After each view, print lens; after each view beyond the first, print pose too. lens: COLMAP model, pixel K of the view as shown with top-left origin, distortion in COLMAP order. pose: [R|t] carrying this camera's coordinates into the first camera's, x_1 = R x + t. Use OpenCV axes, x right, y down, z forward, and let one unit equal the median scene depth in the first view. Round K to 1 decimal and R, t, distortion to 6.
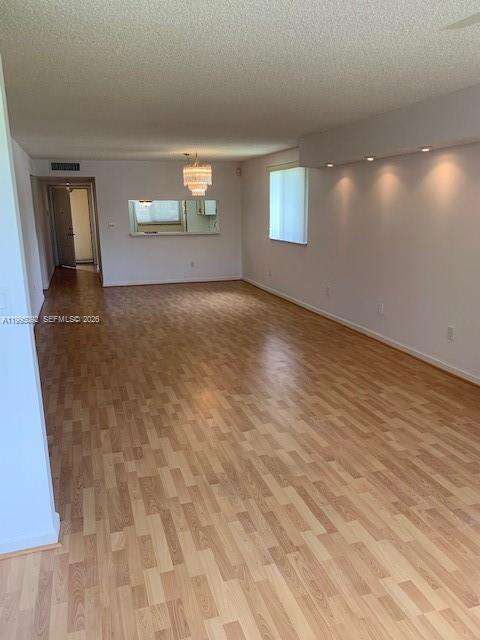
lens RADIAL K [[484.1, 0, 240.1], [0, 484.1, 307.7], [0, 0, 1]] dist [0.002772, -0.001101]
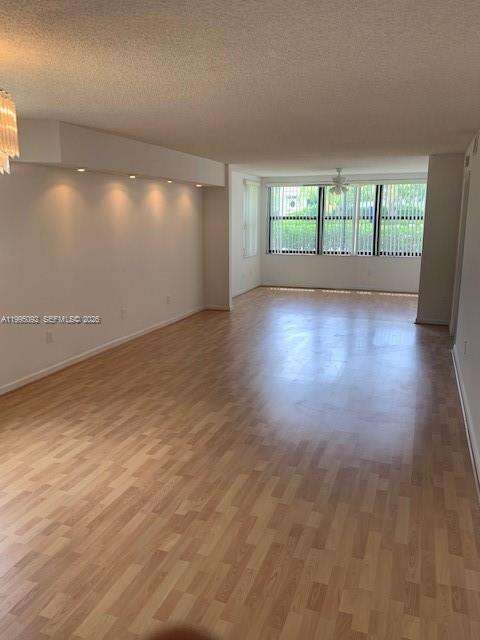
lens RADIAL K [[467.3, 0, 240.0], [0, 467.3, 320.0], [0, 0, 1]] dist [0.006024, 0.002641]
pose [[-0.776727, -0.112472, 0.619714, -0.593878], [0.150968, 0.921998, 0.356550, -0.304148], [-0.611477, 0.370499, -0.699161, 1.527283]]
